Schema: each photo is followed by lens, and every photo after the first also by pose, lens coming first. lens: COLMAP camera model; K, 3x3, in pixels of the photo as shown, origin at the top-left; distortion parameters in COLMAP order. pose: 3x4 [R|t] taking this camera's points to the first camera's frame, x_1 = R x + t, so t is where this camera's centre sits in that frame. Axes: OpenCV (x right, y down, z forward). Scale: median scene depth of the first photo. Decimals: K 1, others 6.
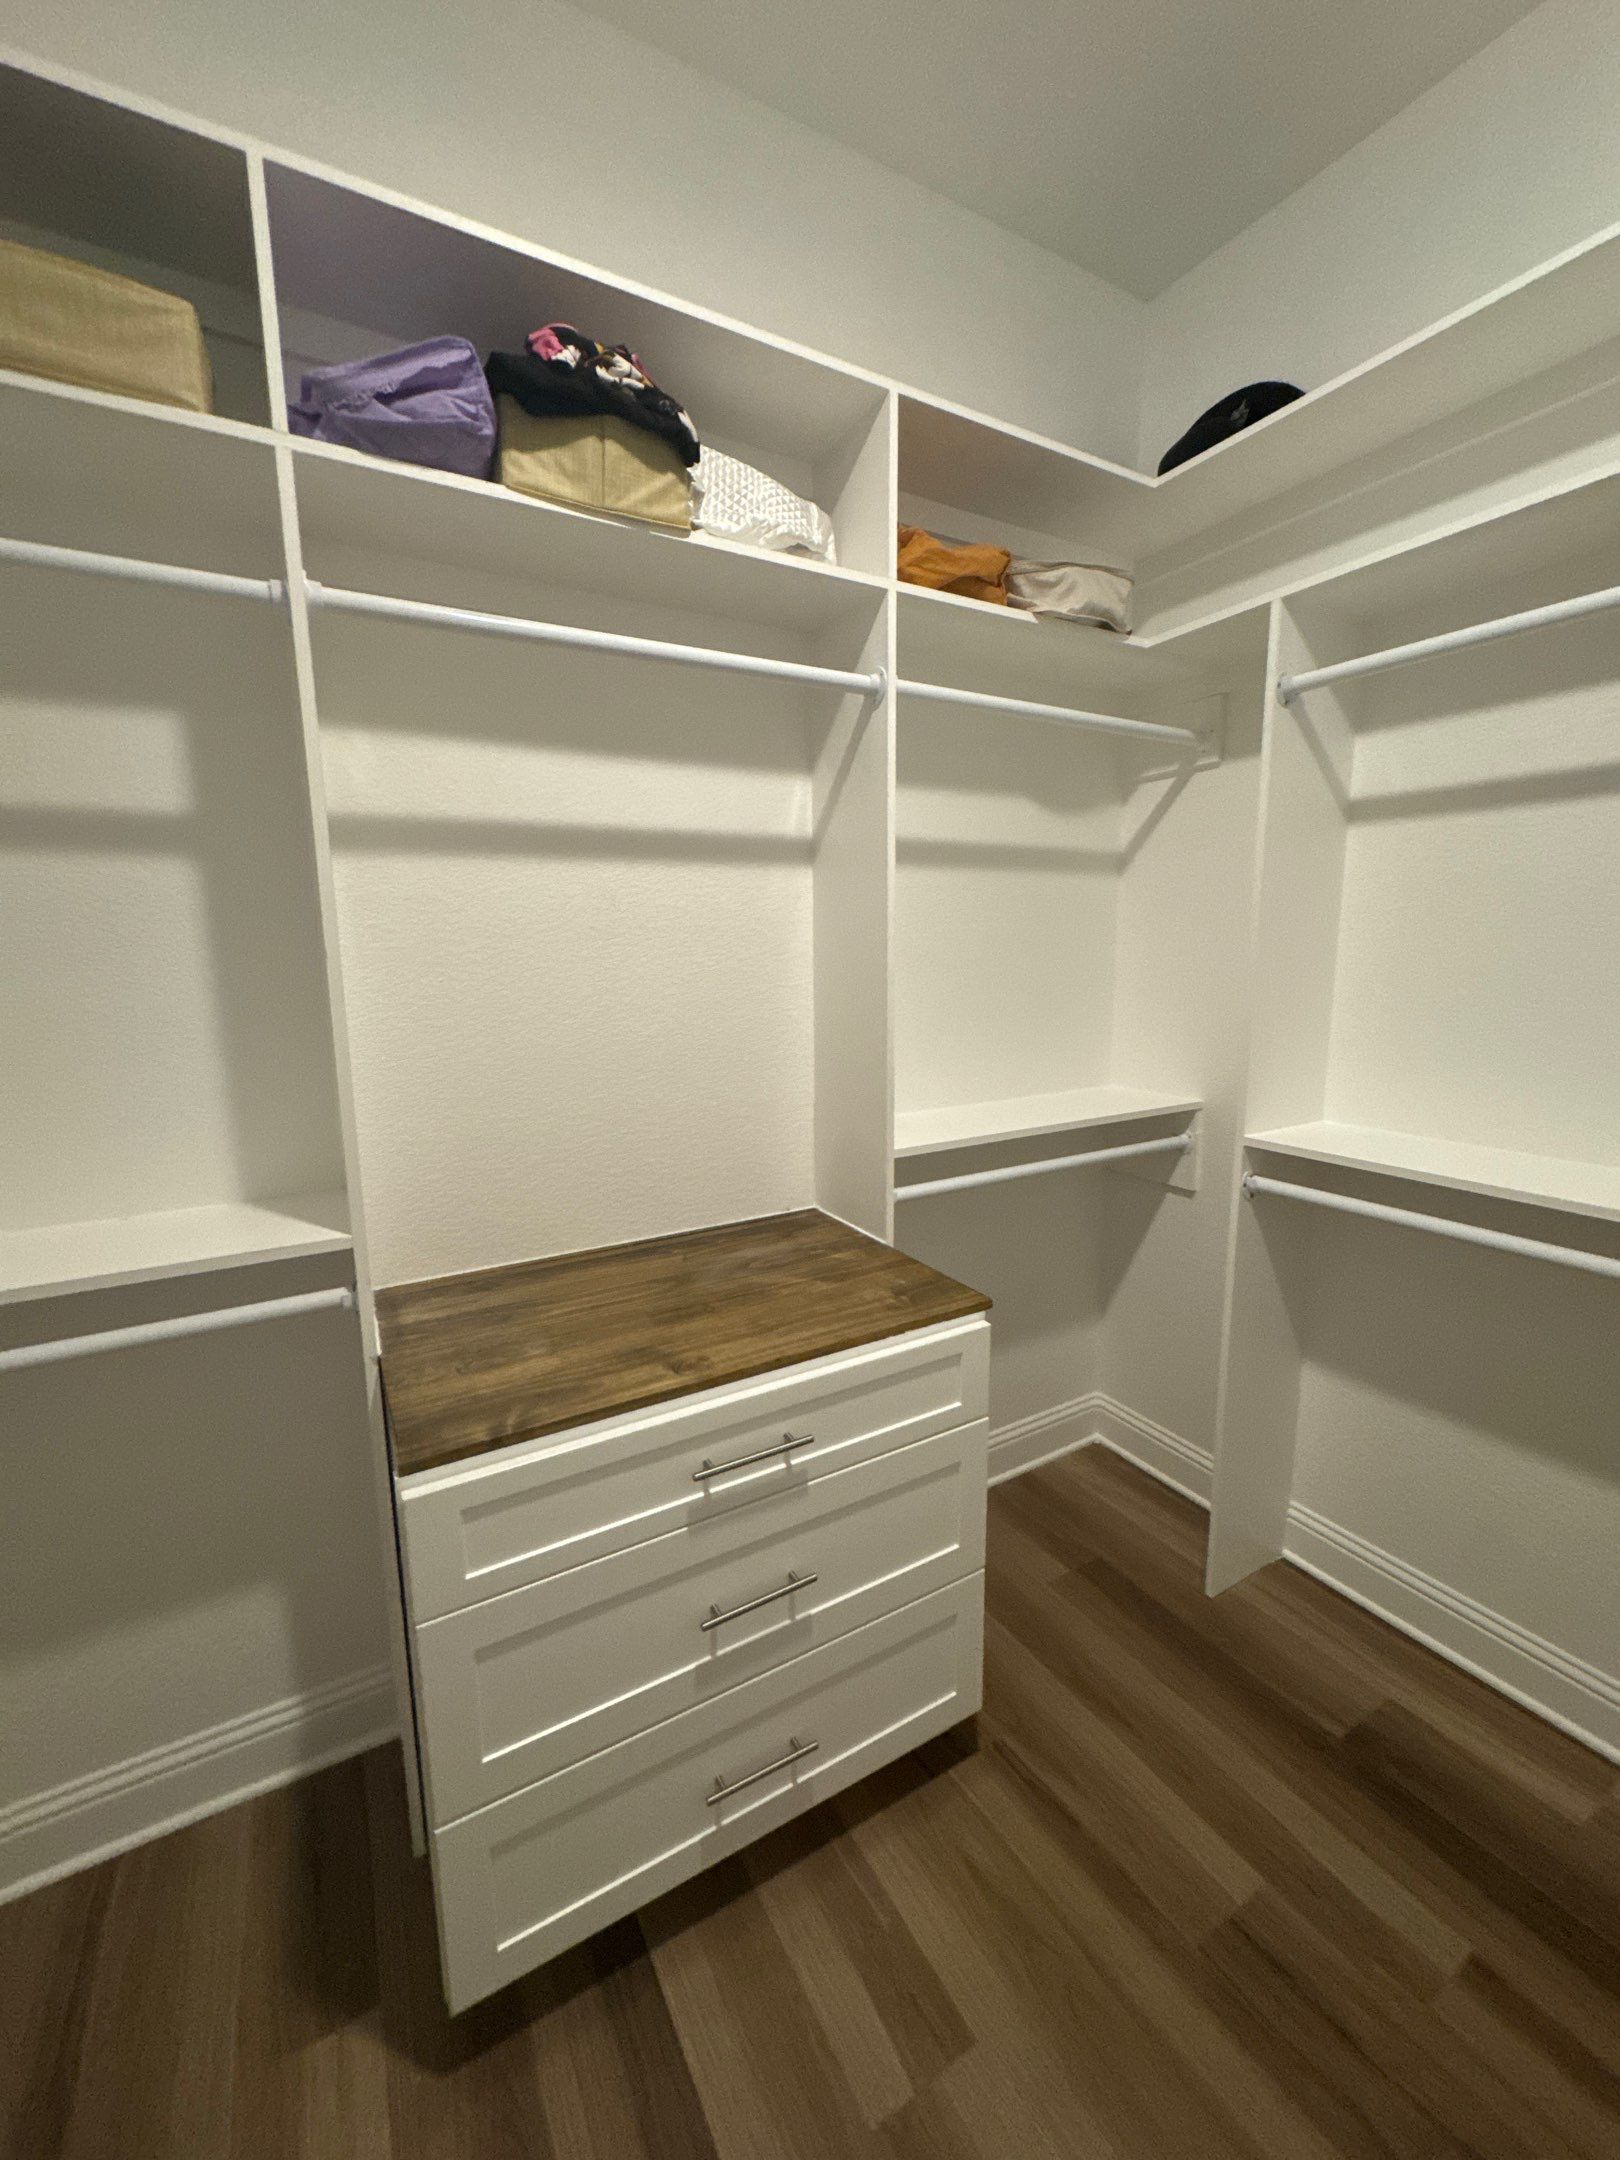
lens RADIAL K [[859.1, 0, 808.2], [0, 859.1, 1080.5], [0, 0, 1]] dist [-0.000539, -0.000085]
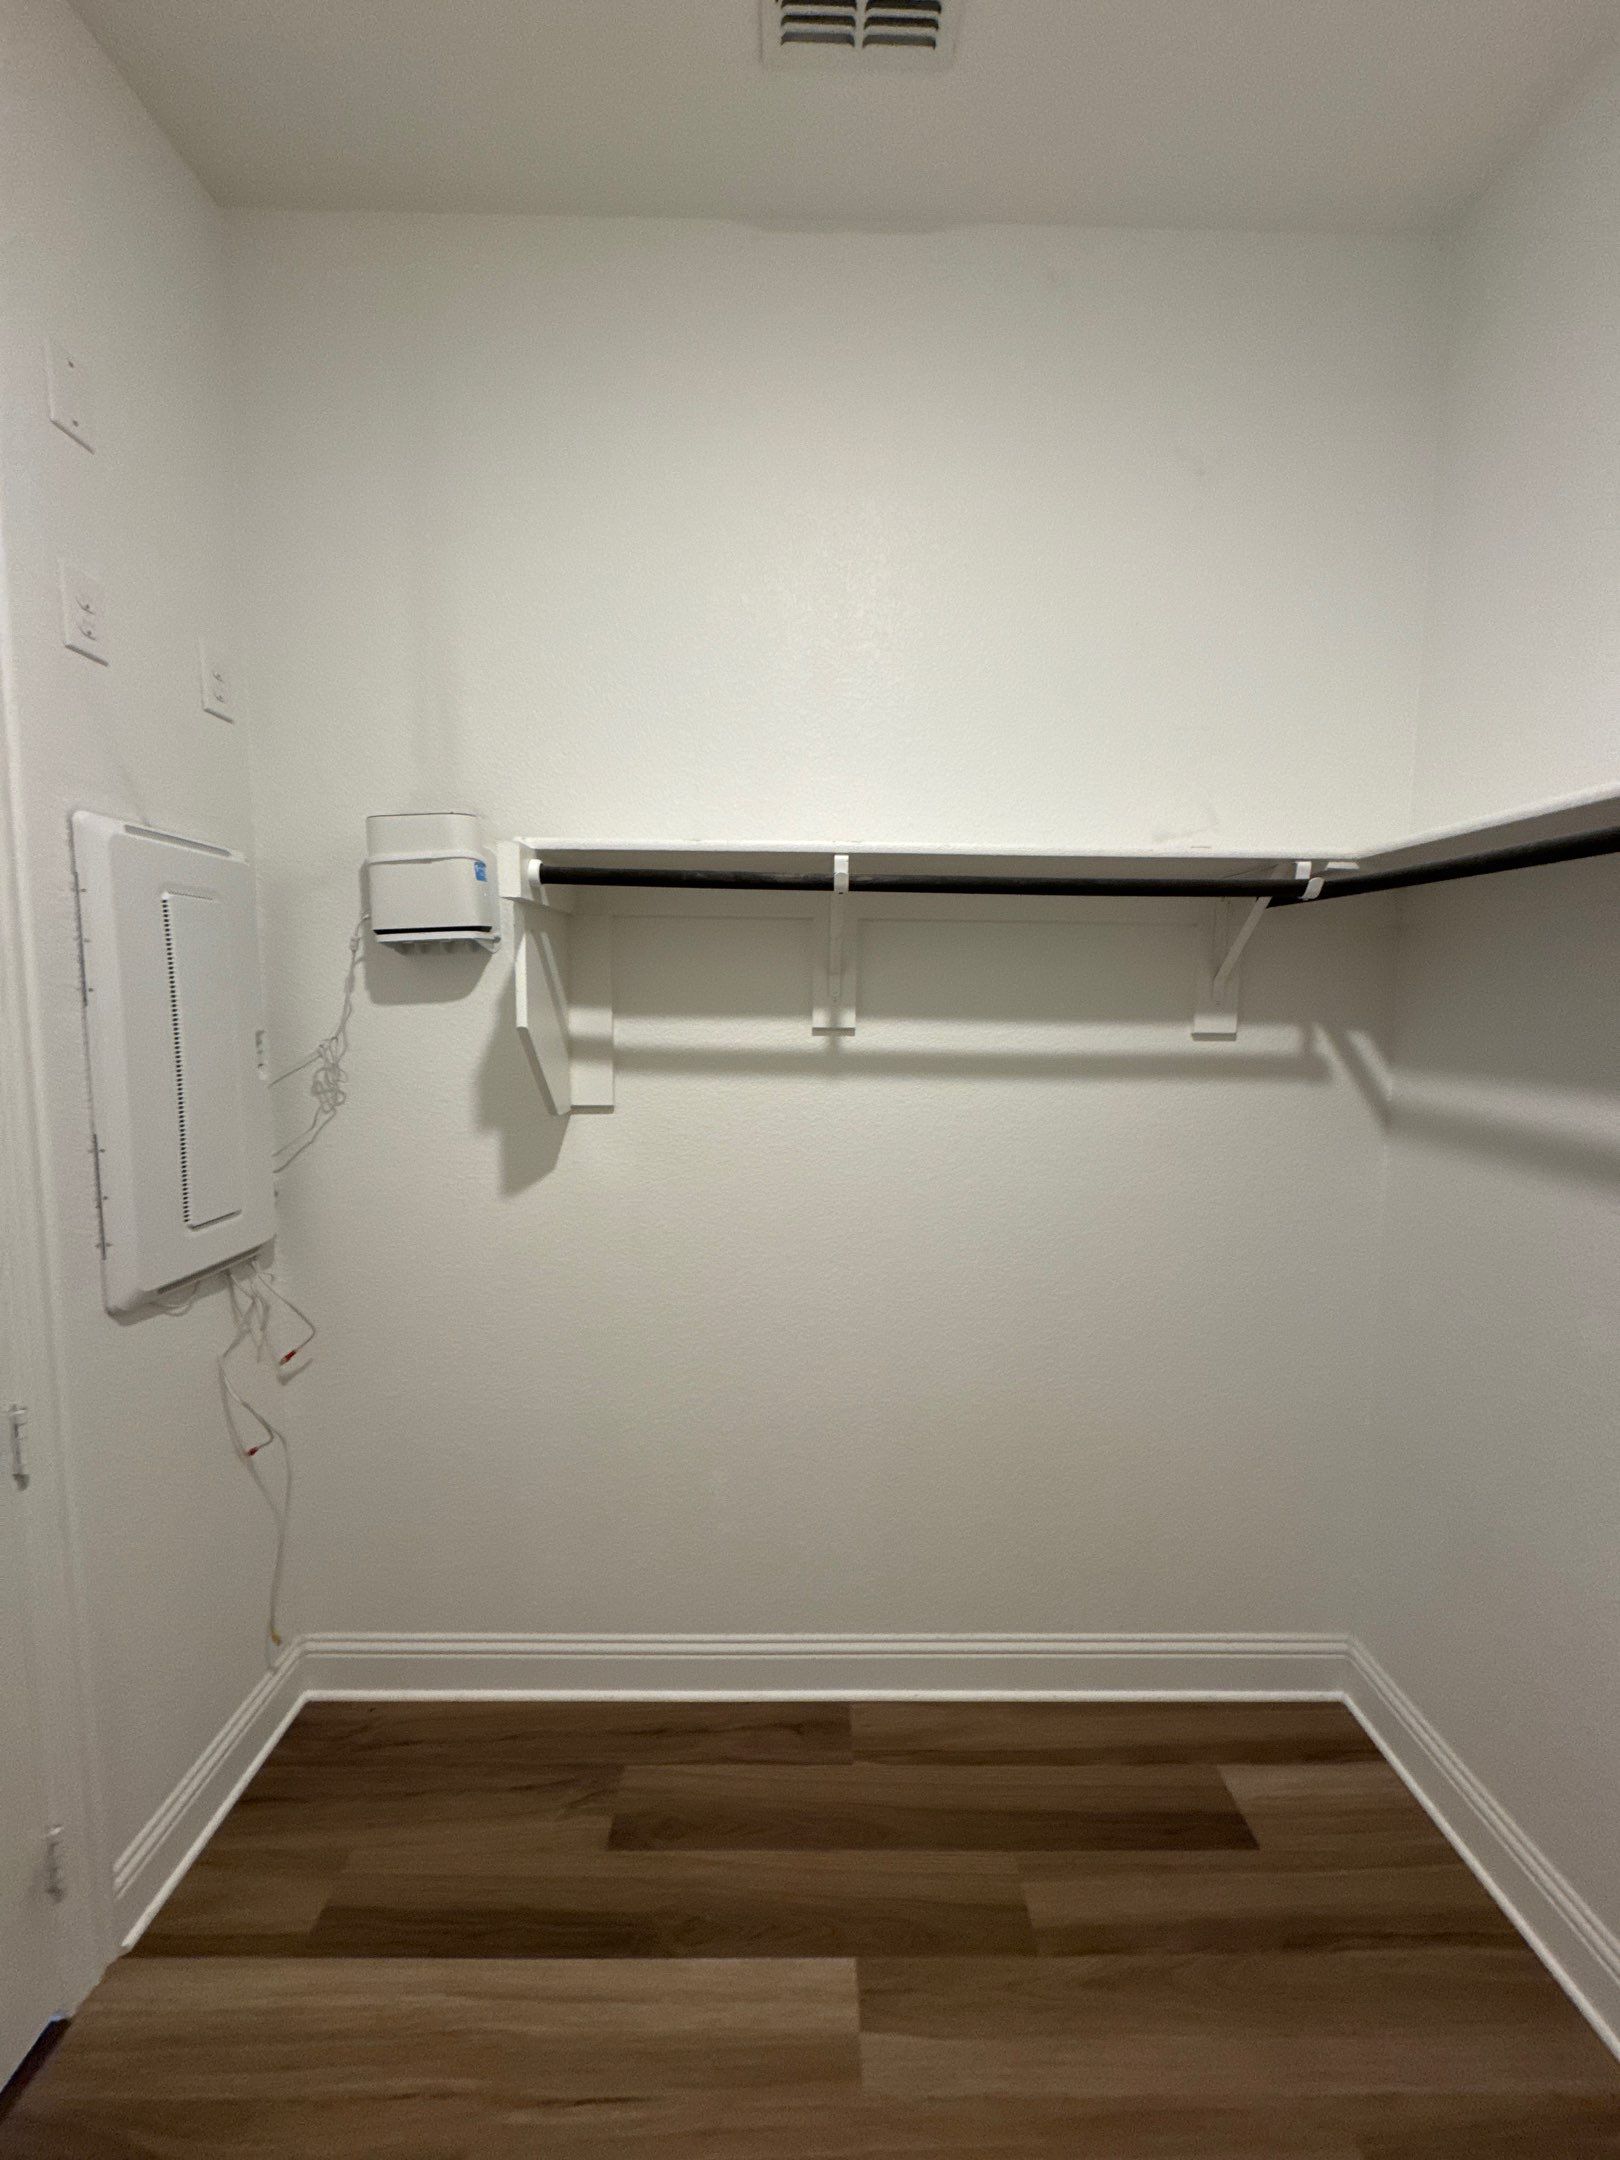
lens RADIAL K [[861.5, 0, 809.7], [0, 861.5, 1081.3], [0, 0, 1]] dist [-0.000273, 0.000203]
pose [[-0.488045, 0.097482, -0.867358, 0.373121], [-0.137063, 0.972854, 0.186462, -0.145331], [0.861989, 0.209885, -0.461436, 0.521389]]
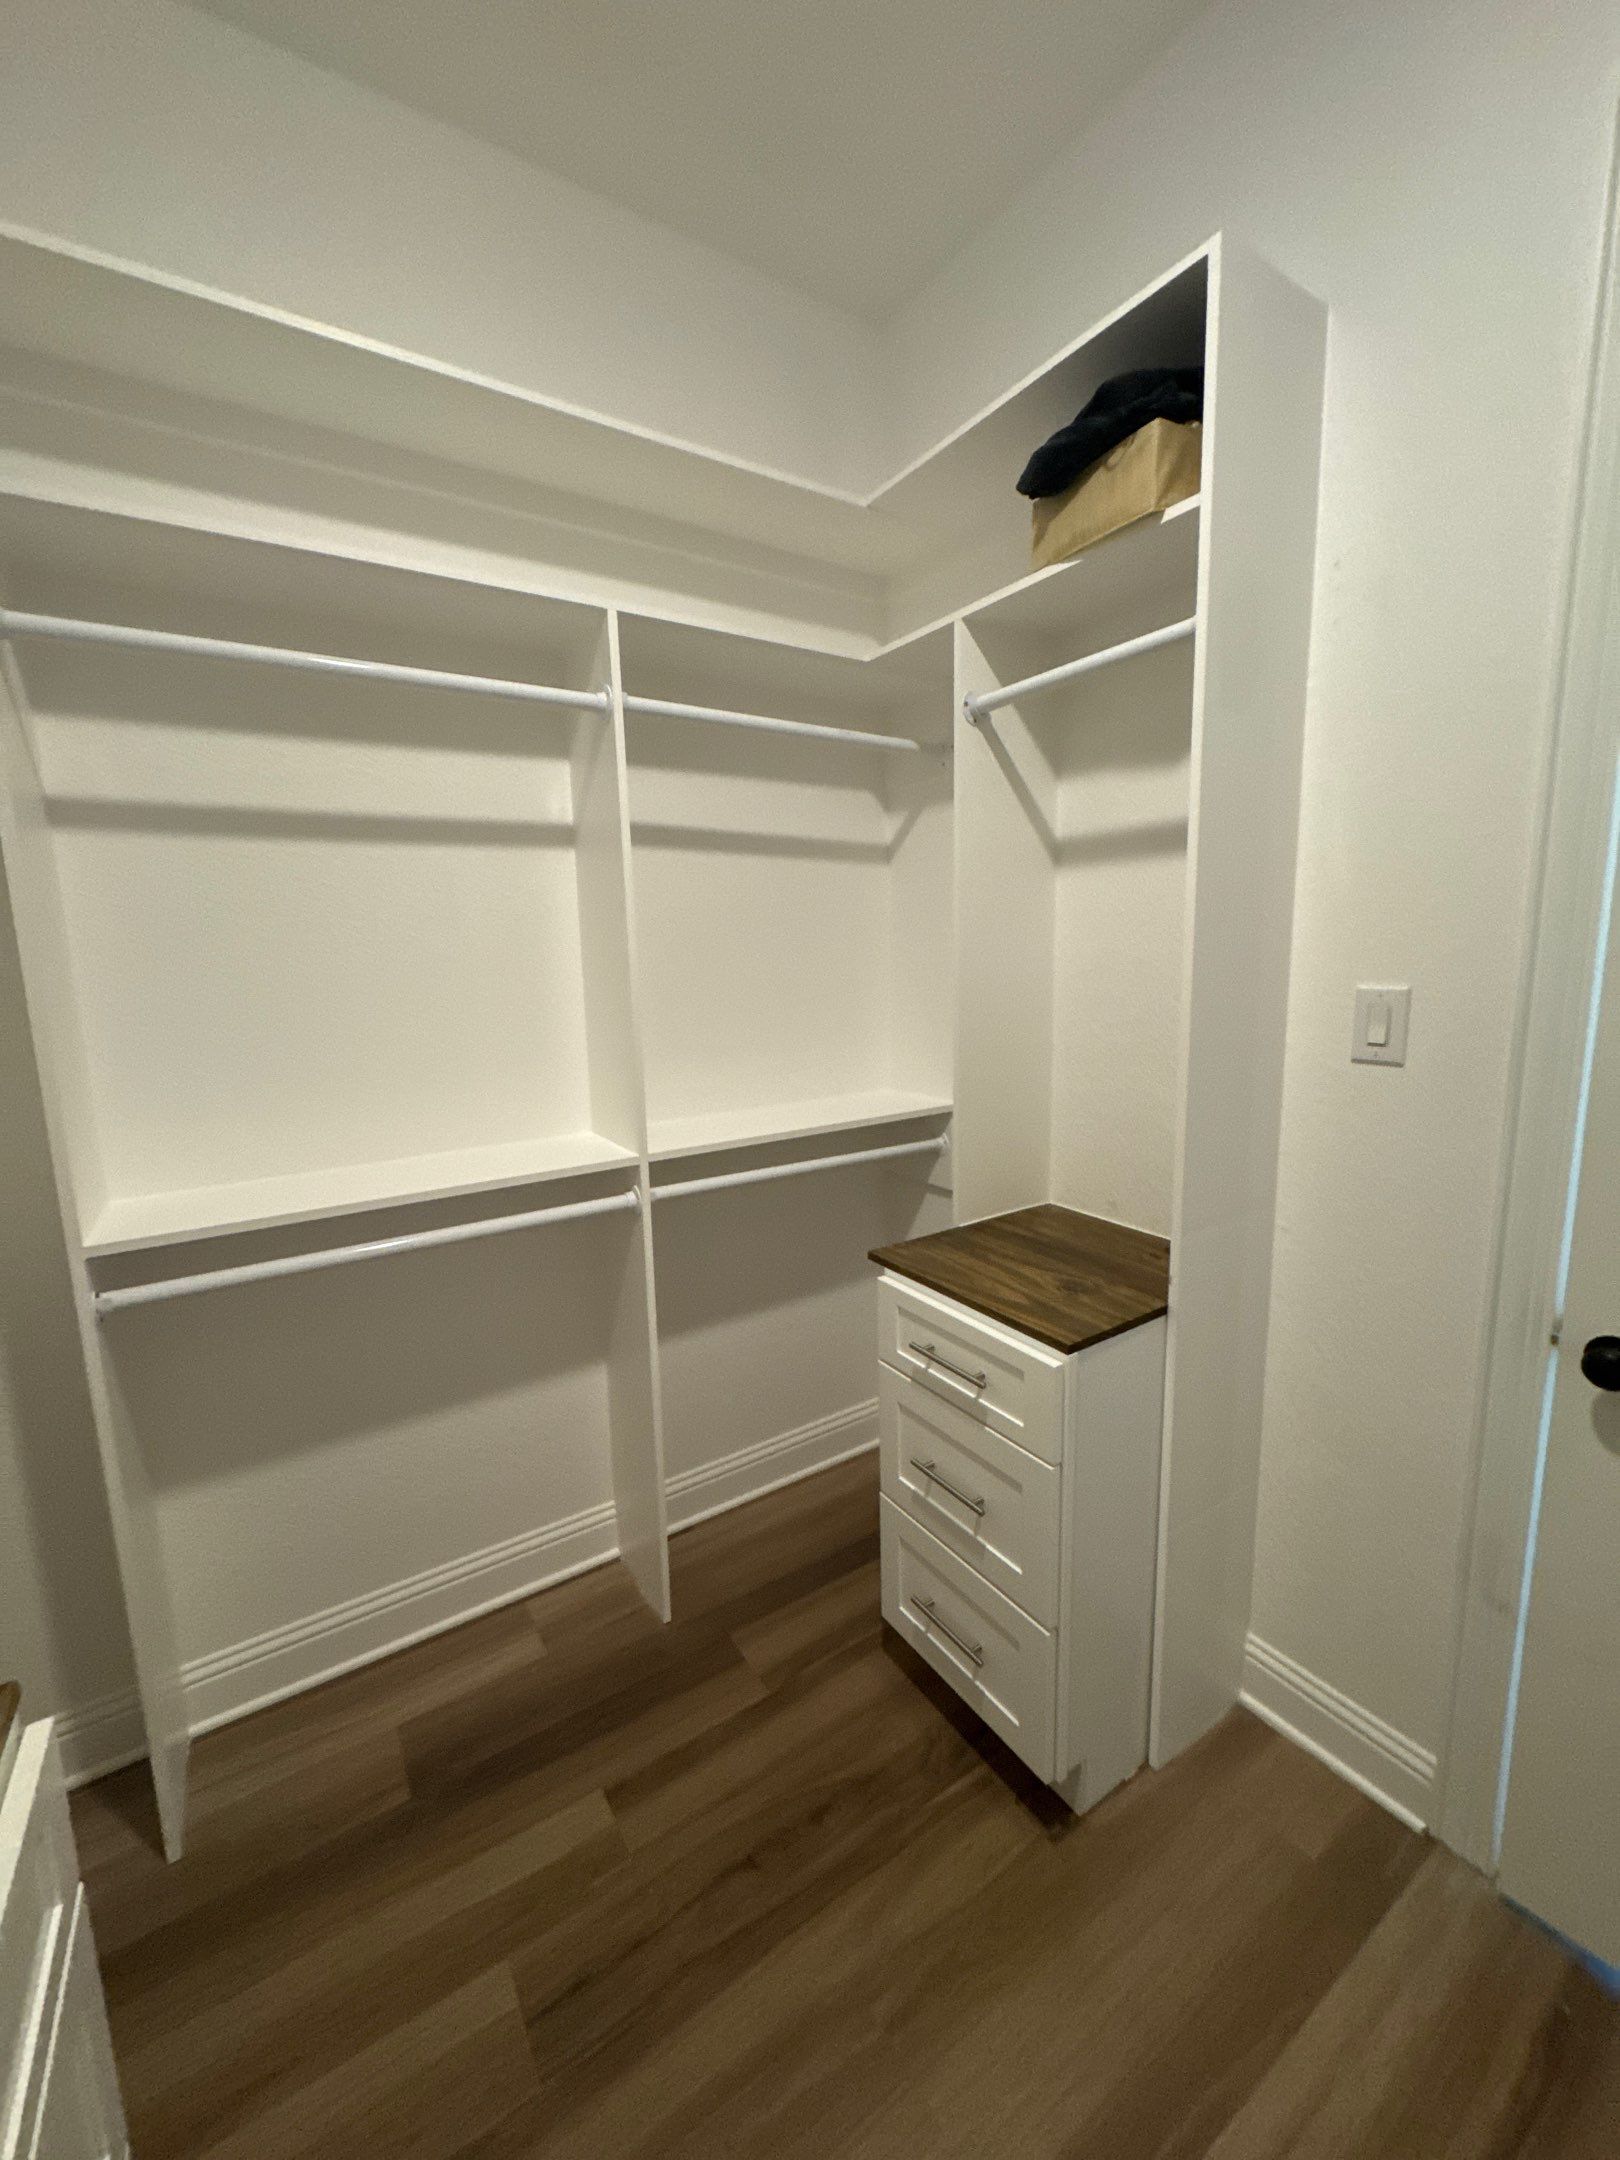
lens RADIAL K [[859.4, 0, 805.6], [0, 859.4, 1081.9], [0, 0, 1]] dist [-0.001404, 0.000142]
pose [[-0.057043, -0.140750, 0.988401, -0.268390], [0.181745, 0.972006, 0.148904, -0.081383], [-0.981690, 0.188131, -0.029866, 0.497768]]
